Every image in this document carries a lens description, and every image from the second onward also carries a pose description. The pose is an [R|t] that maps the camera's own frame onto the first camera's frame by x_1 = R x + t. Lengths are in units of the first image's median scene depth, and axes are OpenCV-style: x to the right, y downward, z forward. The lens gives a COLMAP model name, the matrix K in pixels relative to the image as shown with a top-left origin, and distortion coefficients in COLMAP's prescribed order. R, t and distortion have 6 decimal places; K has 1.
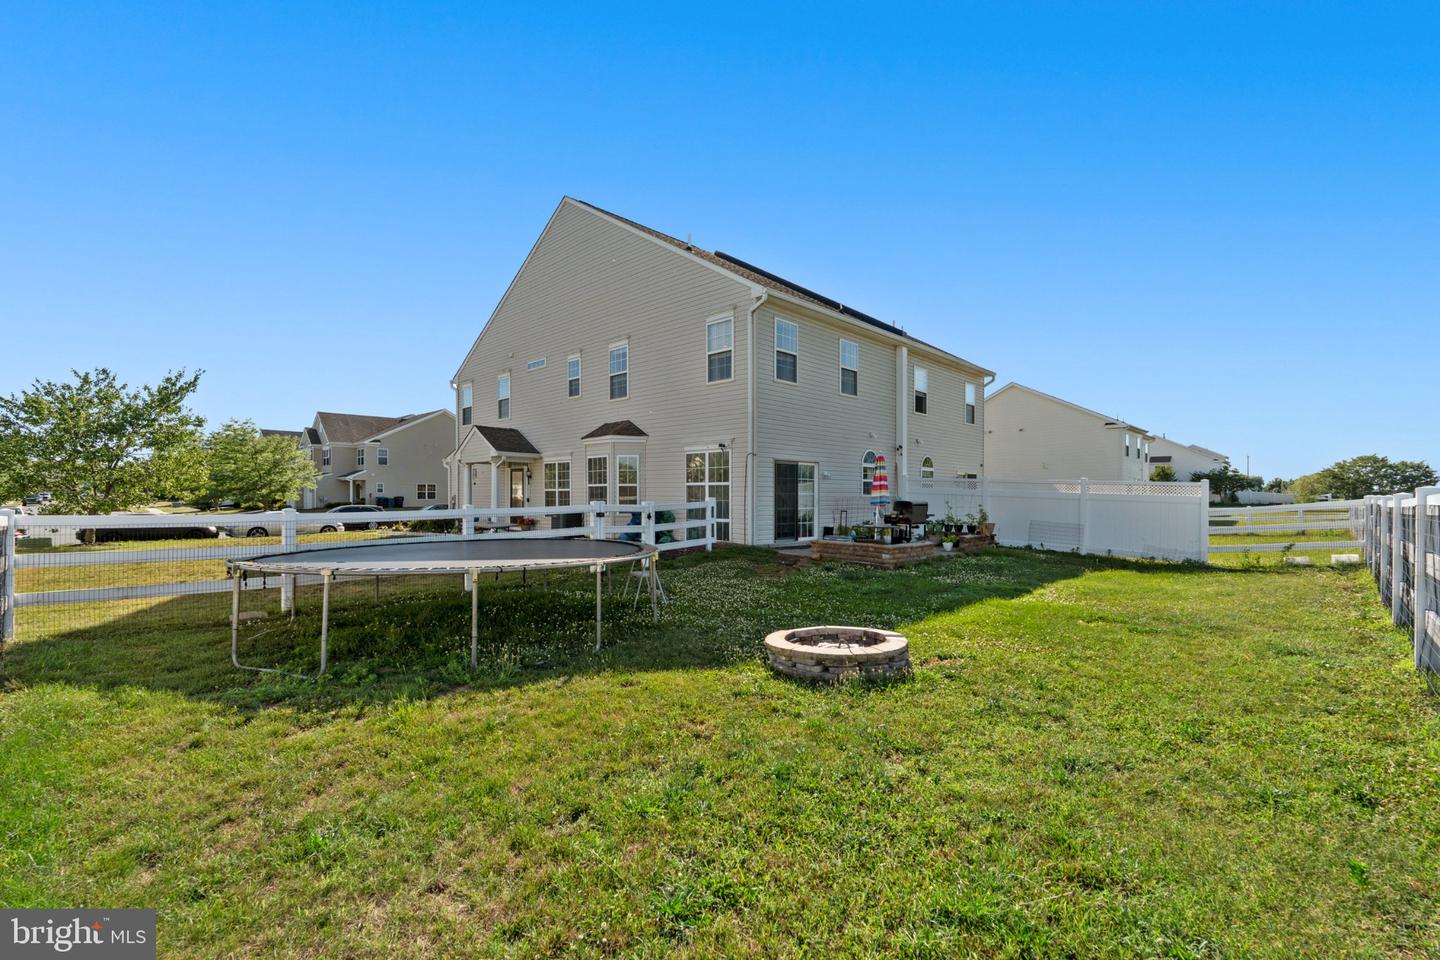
lens RADIAL K [[639.1, 0, 718.8], [0, 639.1, 483.7], [0, 0, 1]] dist [-0.004339, 0.000602]
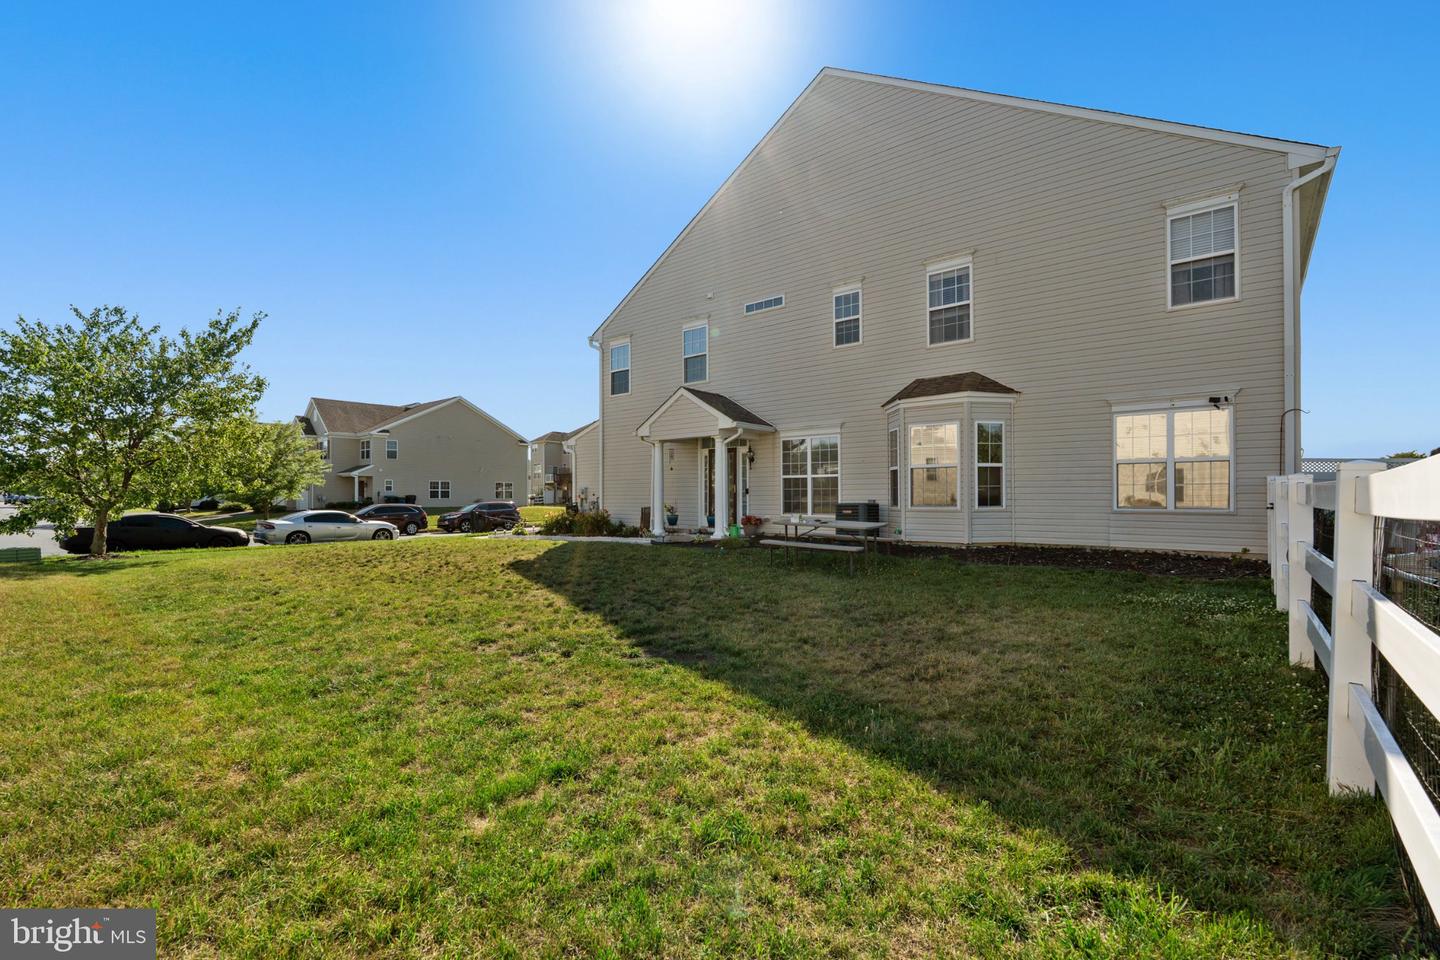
lens RADIAL K [[639.1, 0, 721.4], [0, 639.1, 488.4], [0, 0, 1]] dist [-0.004339, 0.000602]
pose [[0.997432, -0.002055, 0.071585, -0.353590], [0.001673, 0.999984, 0.005394, 0.016852], [-0.071595, -0.005260, 0.997420, 0.251668]]
